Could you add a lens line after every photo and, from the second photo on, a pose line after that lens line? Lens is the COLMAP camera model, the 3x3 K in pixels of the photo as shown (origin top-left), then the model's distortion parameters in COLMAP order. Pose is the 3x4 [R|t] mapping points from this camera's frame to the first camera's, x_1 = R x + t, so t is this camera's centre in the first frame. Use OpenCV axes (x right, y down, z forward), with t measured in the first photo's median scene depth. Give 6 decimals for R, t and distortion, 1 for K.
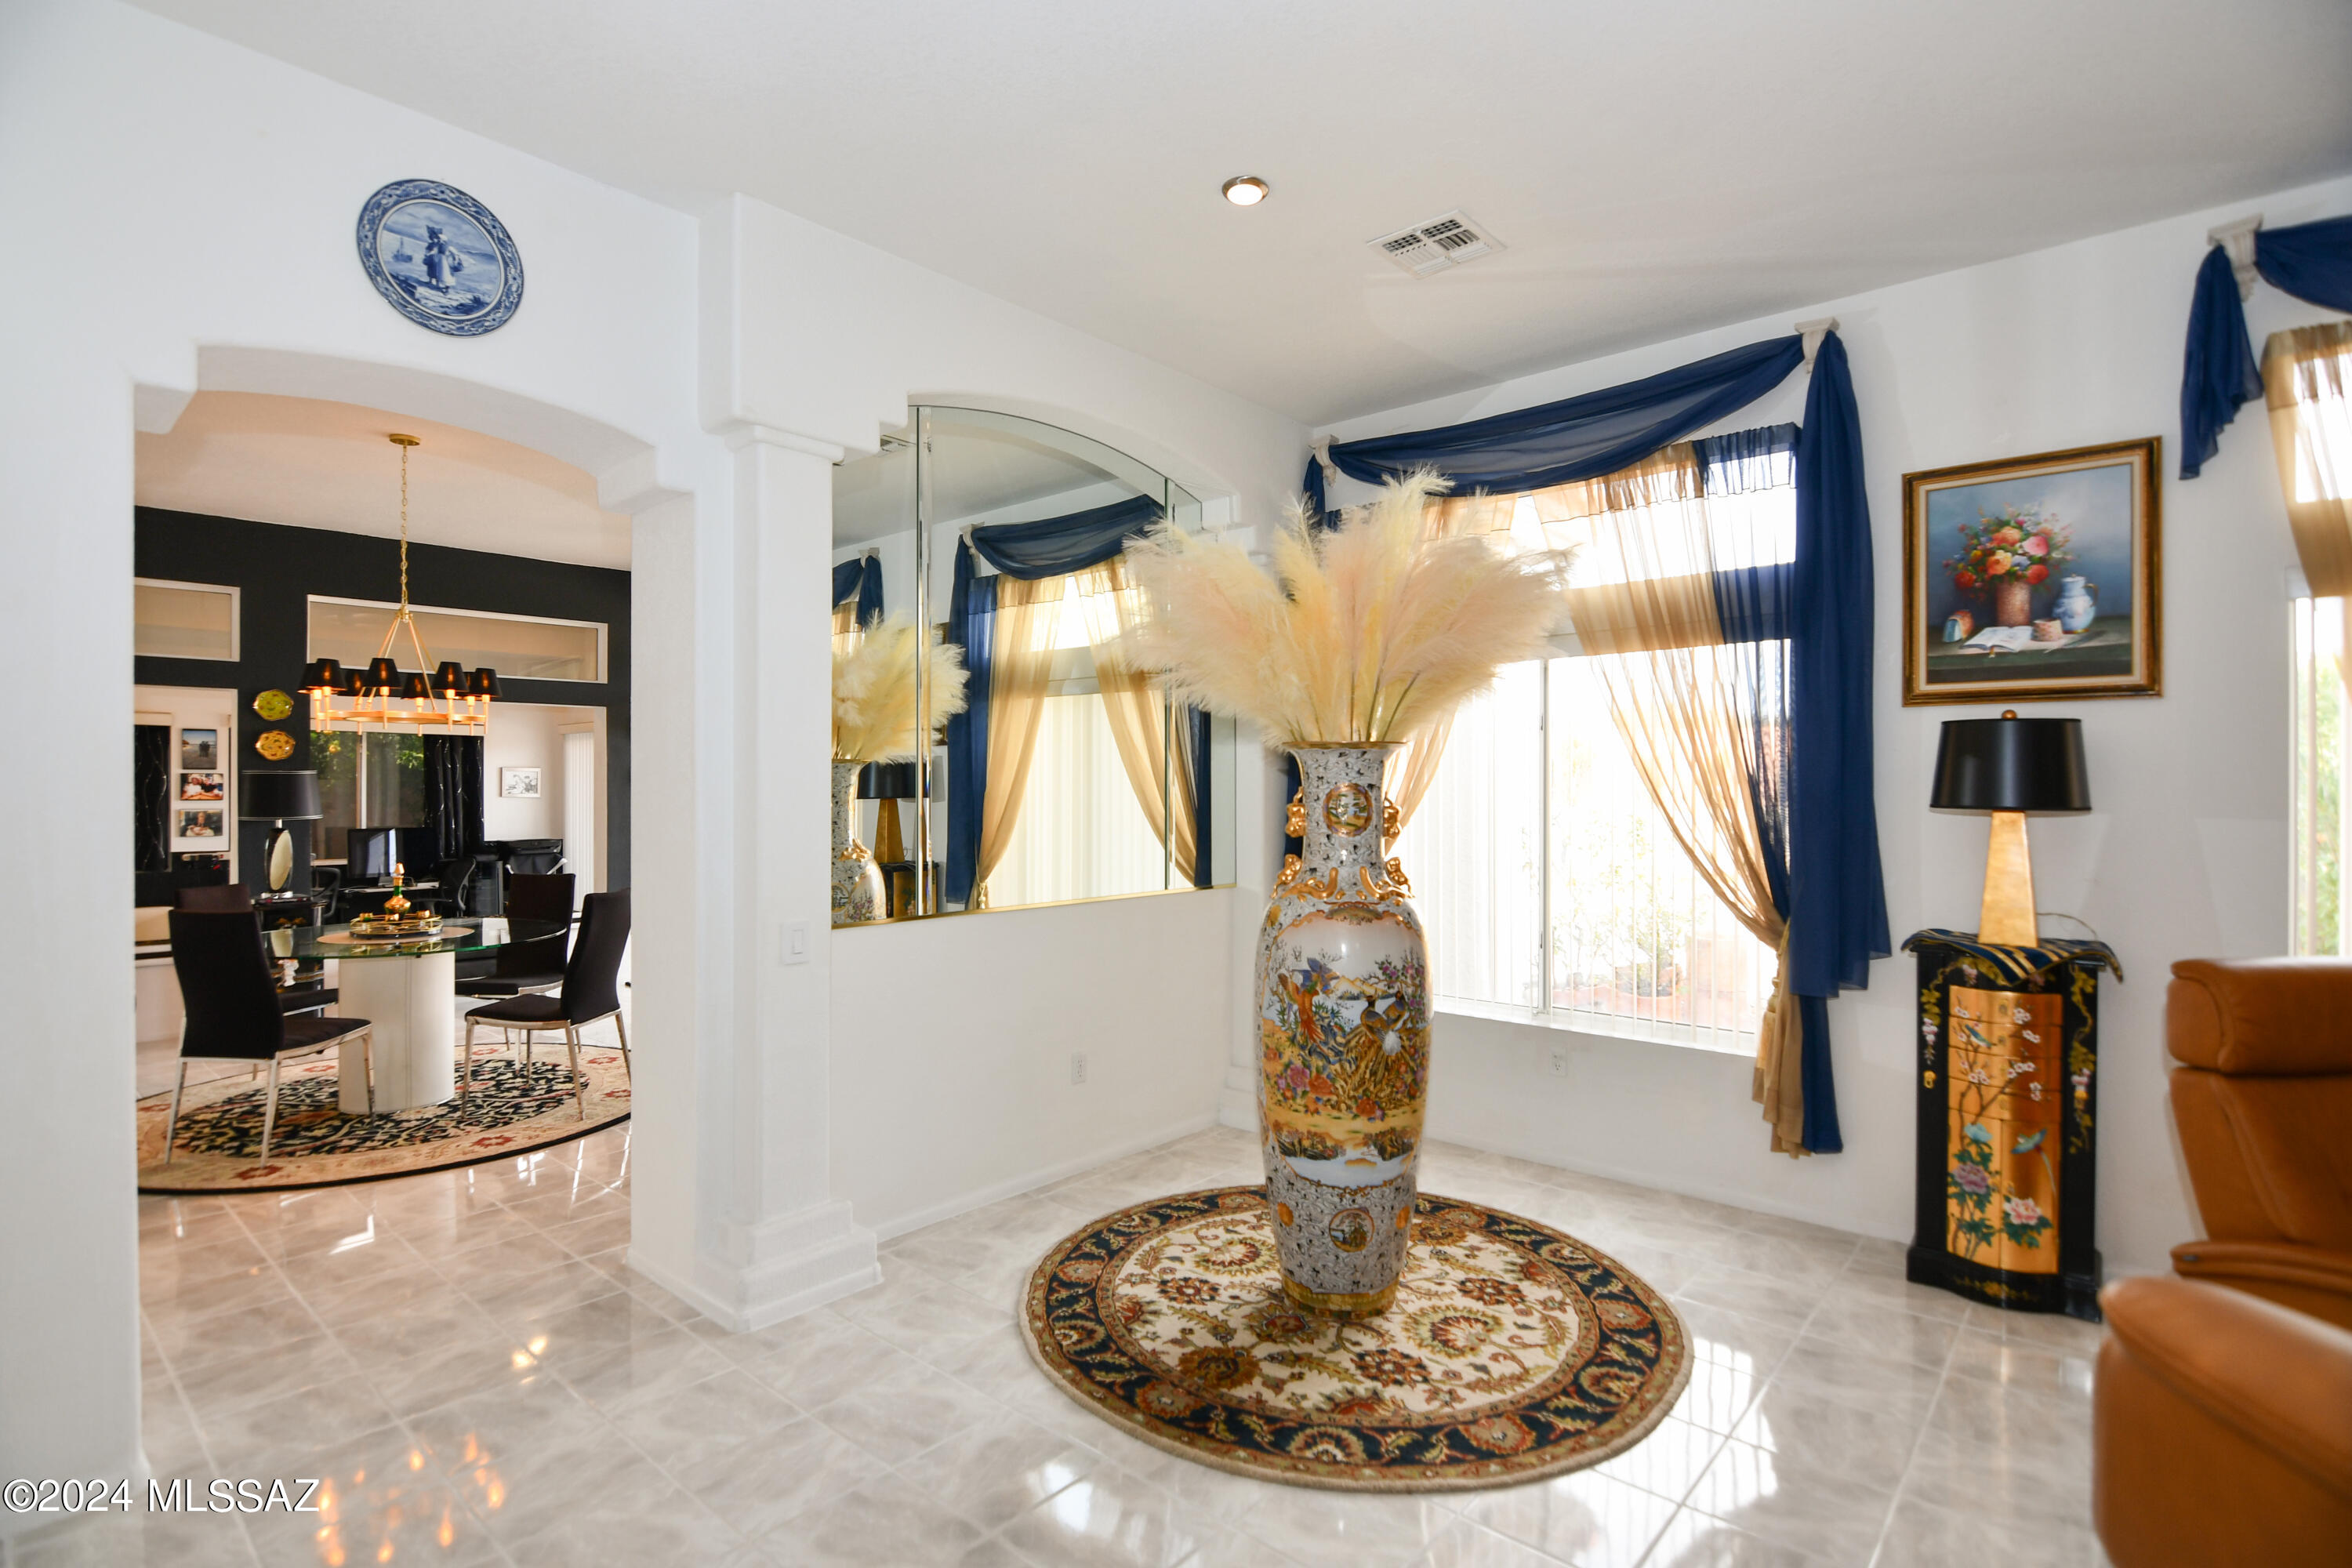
lens RADIAL K [[1134.9, 0, 1182.9], [0, 1134.9, 787.2], [0, 0, 1]] dist [-0.017807, -0.004021]
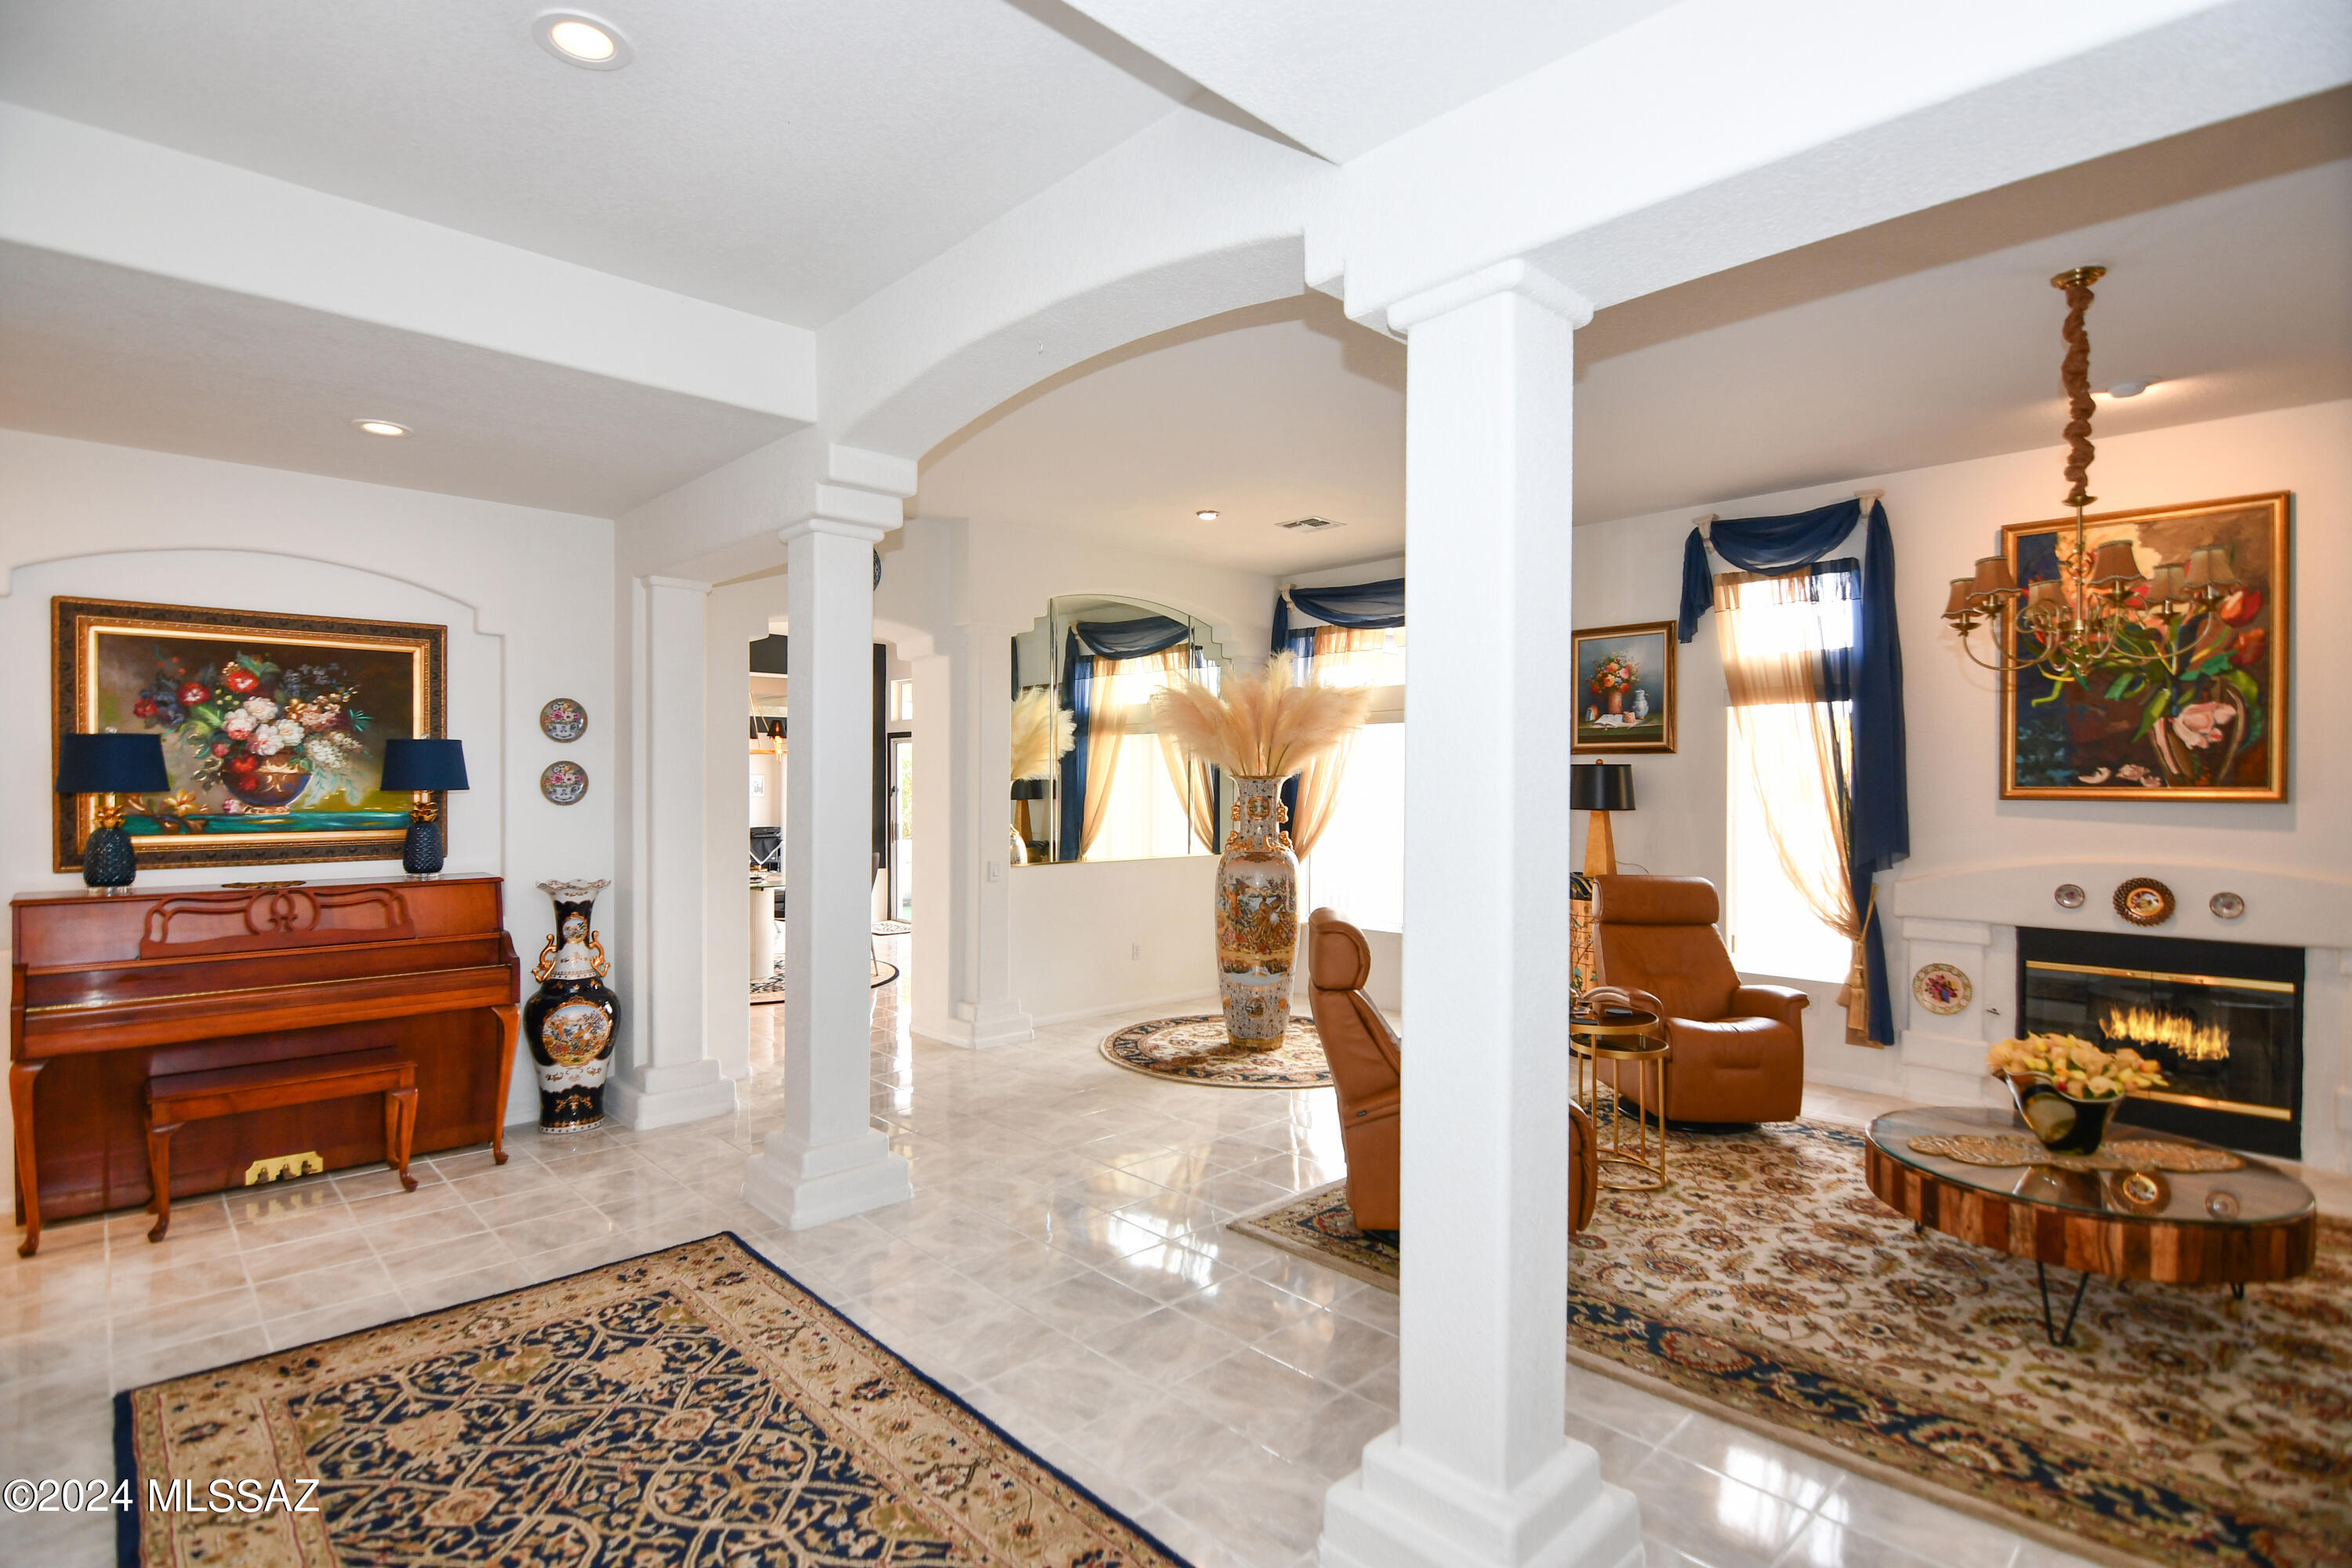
lens RADIAL K [[1134.9, 0, 1174.2], [0, 1134.9, 786.3], [0, 0, 1]] dist [-0.017807, -0.004021]
pose [[0.995573, 0.003709, -0.093914, 0.172529], [-0.003602, 0.999993, 0.001308, -0.020142], [0.093918, -0.000964, 0.995579, -0.995189]]
